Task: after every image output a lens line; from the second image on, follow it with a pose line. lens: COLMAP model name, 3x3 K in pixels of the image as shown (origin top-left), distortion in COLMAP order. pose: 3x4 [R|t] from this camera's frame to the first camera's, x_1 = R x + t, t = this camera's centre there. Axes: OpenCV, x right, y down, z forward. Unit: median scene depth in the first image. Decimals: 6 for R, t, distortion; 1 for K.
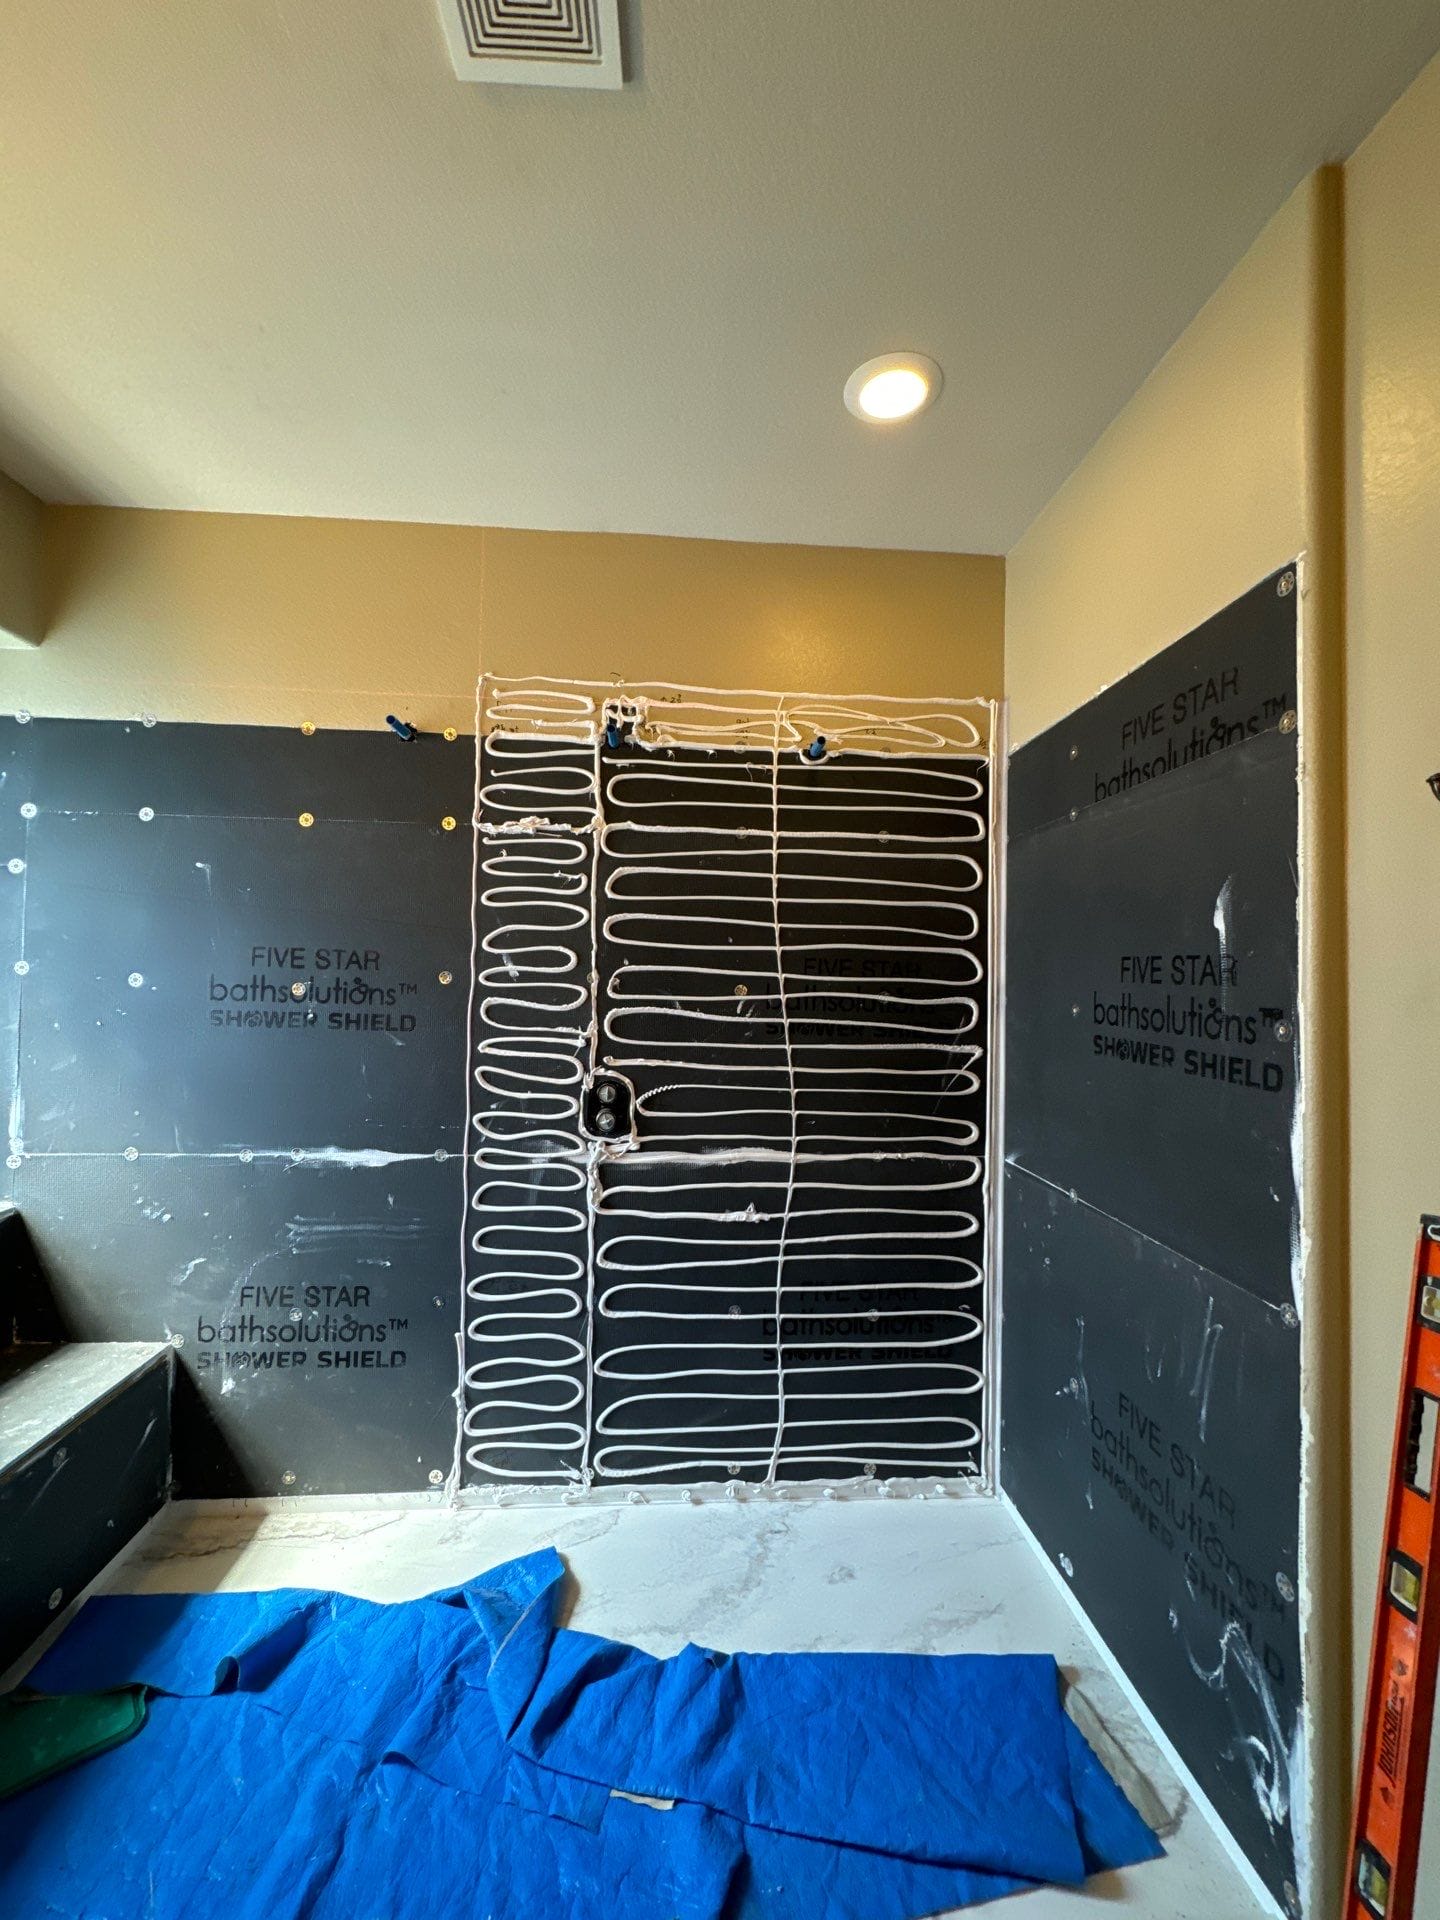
lens RADIAL K [[769.2, 0, 722.5], [0, 769.2, 970.5], [0, 0, 1]] dist [-0.002308, 0.000463]
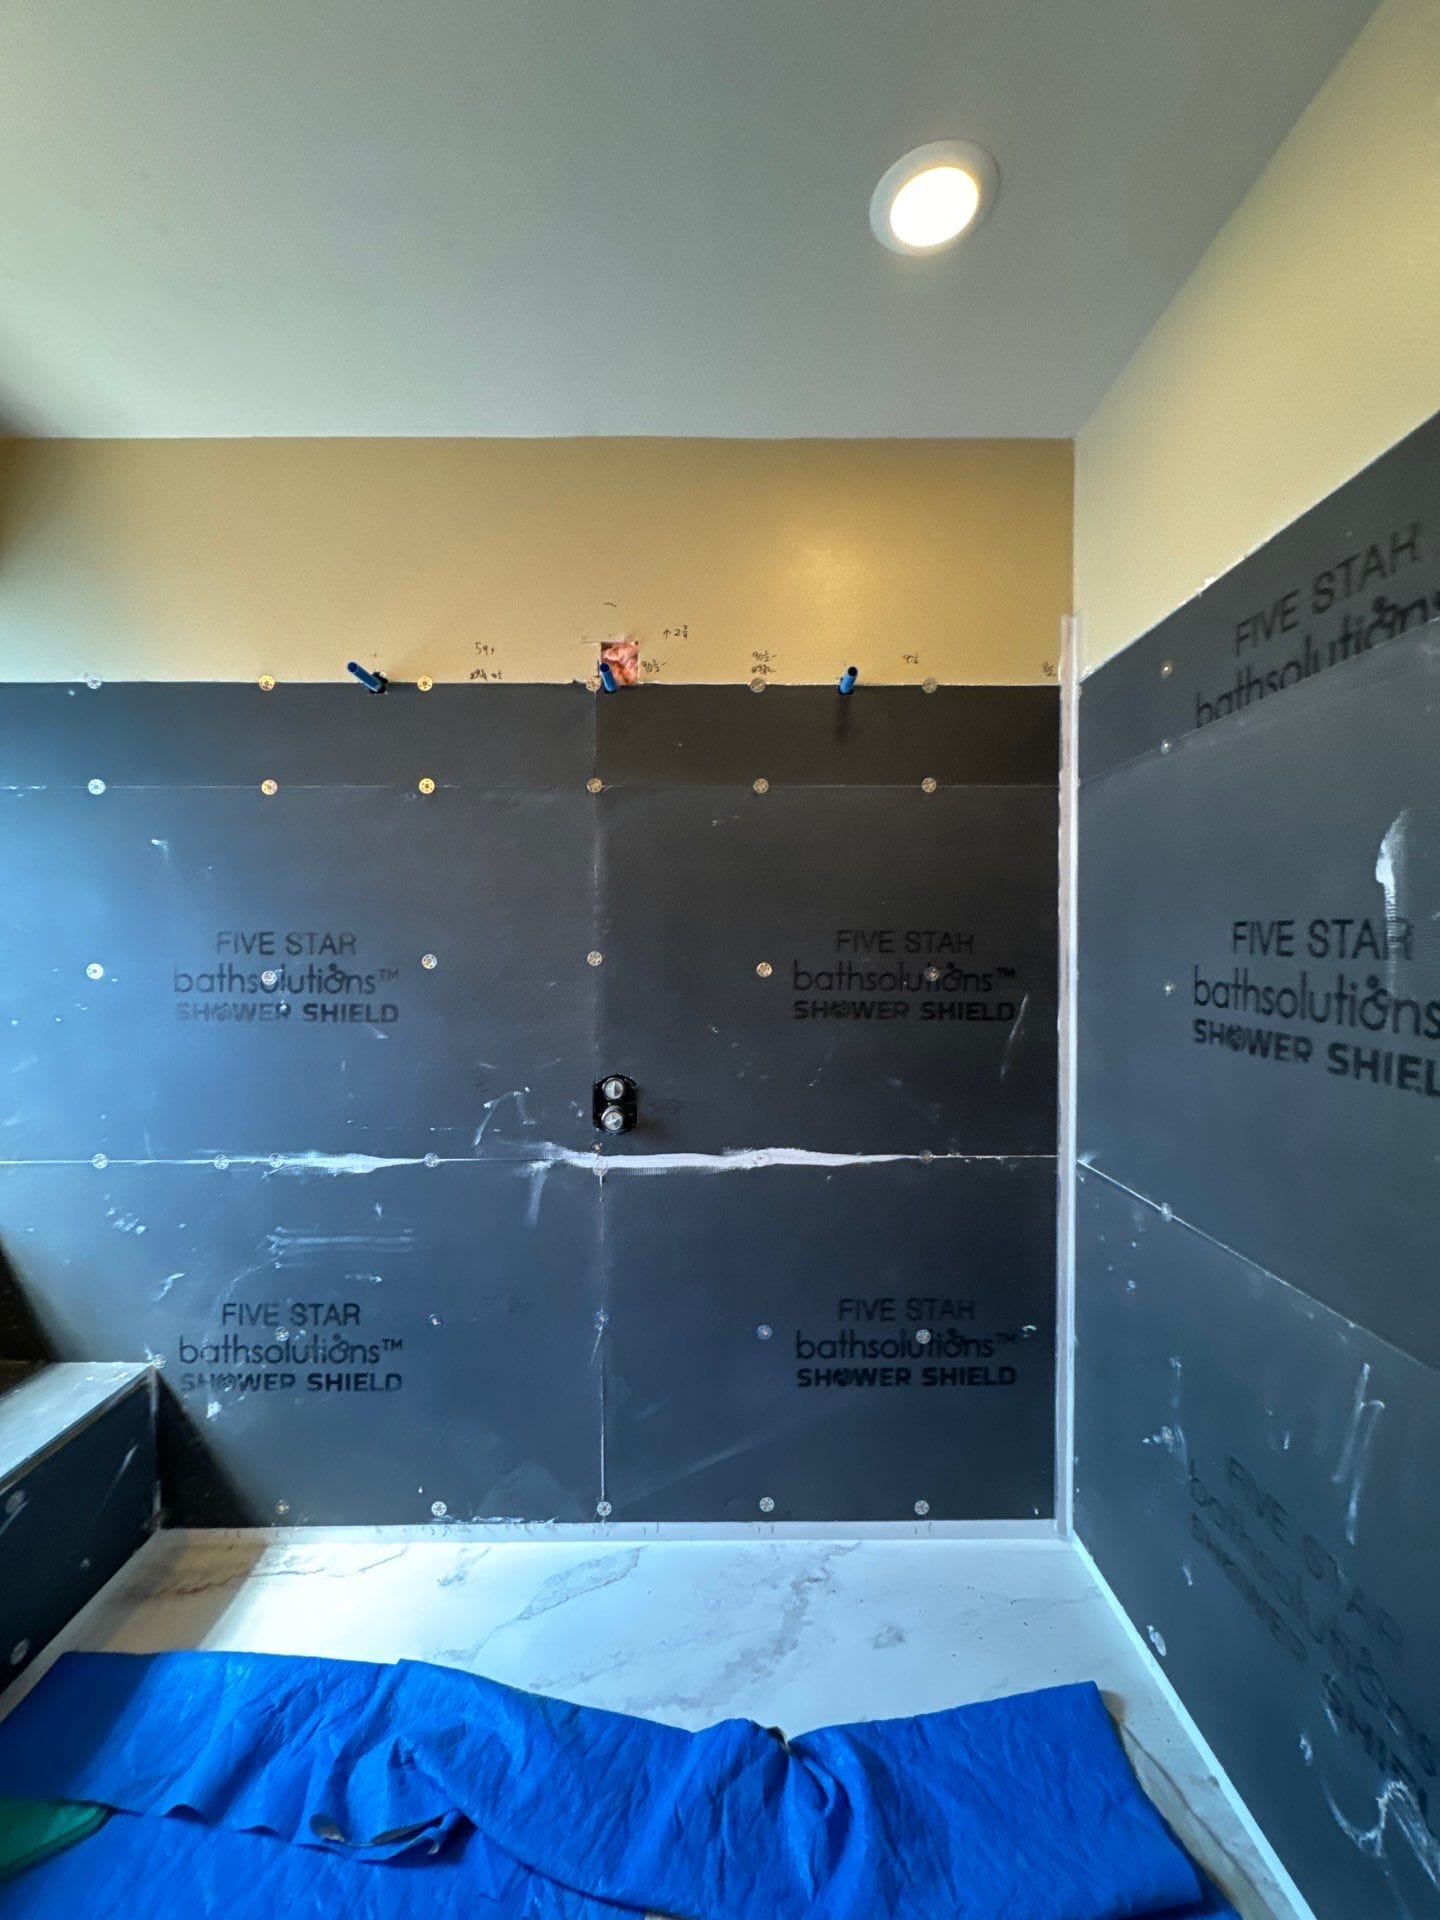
lens RADIAL K [[769.2, 0, 721.2], [0, 769.2, 969.8], [0, 0, 1]] dist [-0.002308, 0.000463]
pose [[0.997968, -0.020083, -0.060469, 0.031034], [0.022598, 0.998895, 0.041199, -0.010878], [0.059575, -0.042482, 0.997319, 0.145816]]
